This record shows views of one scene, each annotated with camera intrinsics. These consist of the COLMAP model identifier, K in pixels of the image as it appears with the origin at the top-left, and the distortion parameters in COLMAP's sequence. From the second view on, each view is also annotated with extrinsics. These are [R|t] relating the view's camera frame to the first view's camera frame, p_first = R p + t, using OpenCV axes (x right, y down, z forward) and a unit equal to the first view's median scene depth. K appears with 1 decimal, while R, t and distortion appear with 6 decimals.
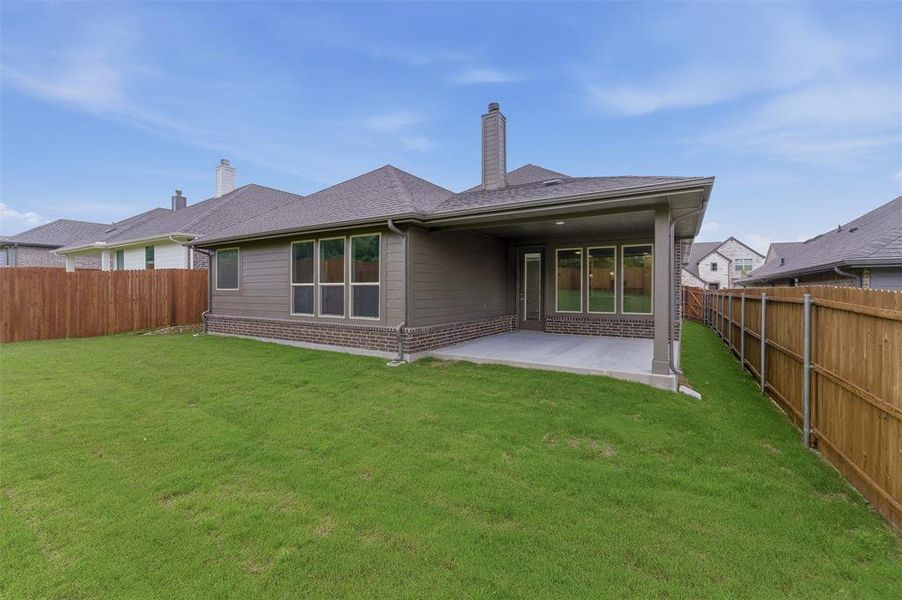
lens RADIAL K [[376.8, 0, 453.5], [0, 376.8, 291.5], [0, 0, 1]] dist [-0.000804, 0.000123]
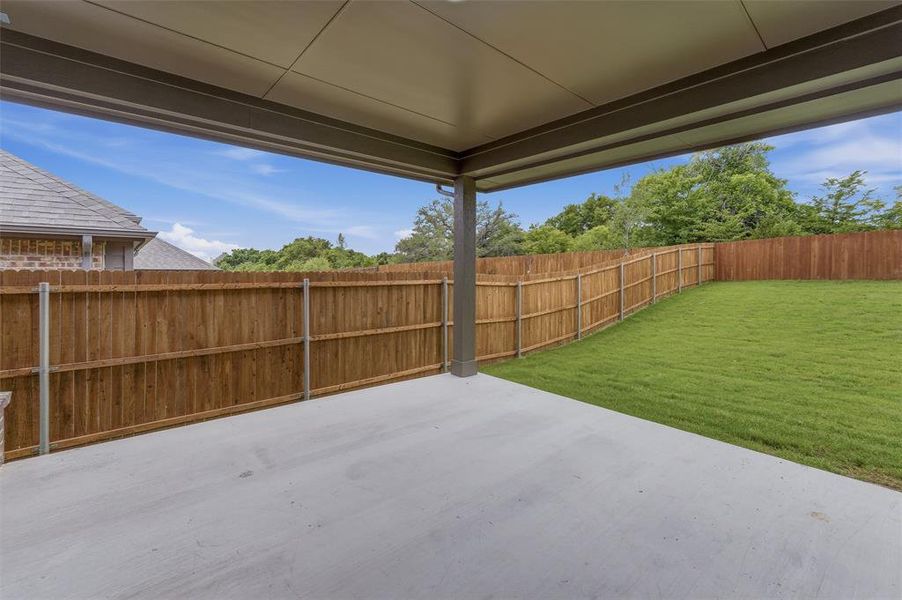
lens RADIAL K [[384.8, 0, 452.5], [0, 384.8, 275.8], [0, 0, 1]] dist [-0.003567, -0.000175]
pose [[-0.957138, -0.012213, 0.289374, 0.222004], [-0.008206, 0.999853, 0.015053, -0.012138], [-0.289515, 0.012033, -0.957098, 1.204770]]
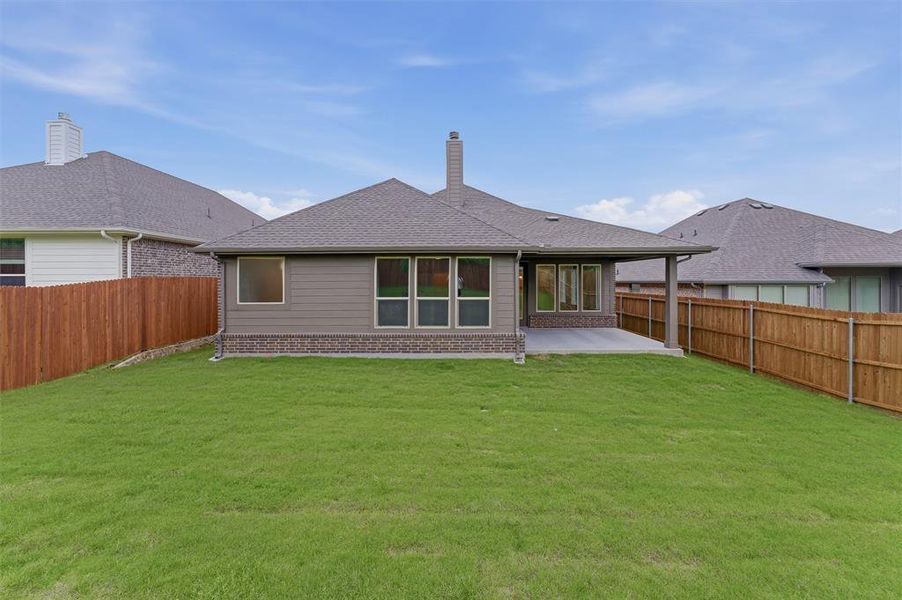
lens RADIAL K [[384.8, 0, 452.5], [0, 384.8, 275.8], [0, 0, 1]] dist [-0.003567, -0.000175]
pose [[0.851974, 0.002647, 0.523577, -0.844557], [0.003852, 0.999928, -0.011323, -0.071128], [-0.523570, 0.011664, 0.851903, -0.003009]]
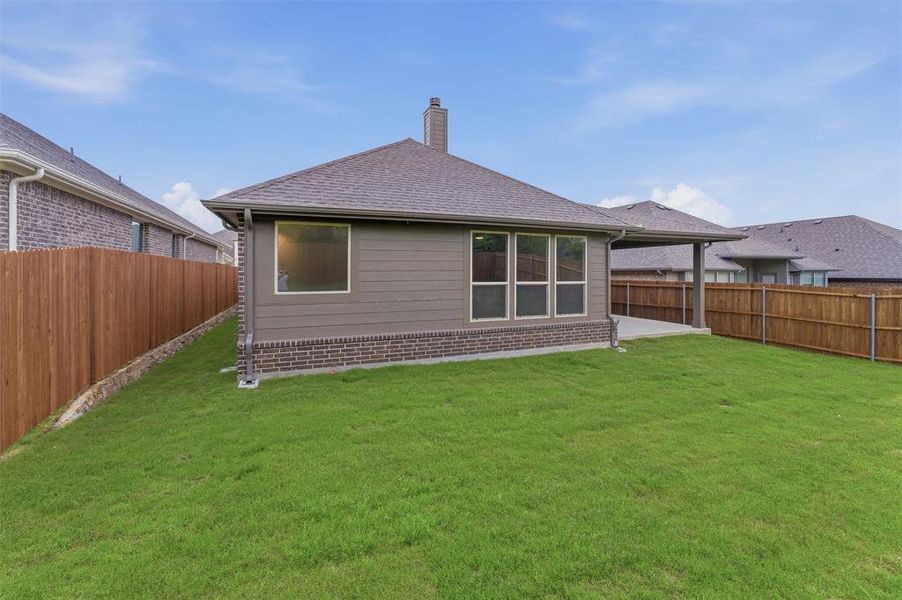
lens RADIAL K [[384.8, 0, 452.5], [0, 384.8, 275.8], [0, 0, 1]] dist [-0.003567, -0.000175]
pose [[0.577229, -0.006651, 0.816555, -1.177212], [0.002009, 0.999975, 0.006725, -0.042984], [-0.816580, -0.002241, 0.577228, 0.593039]]
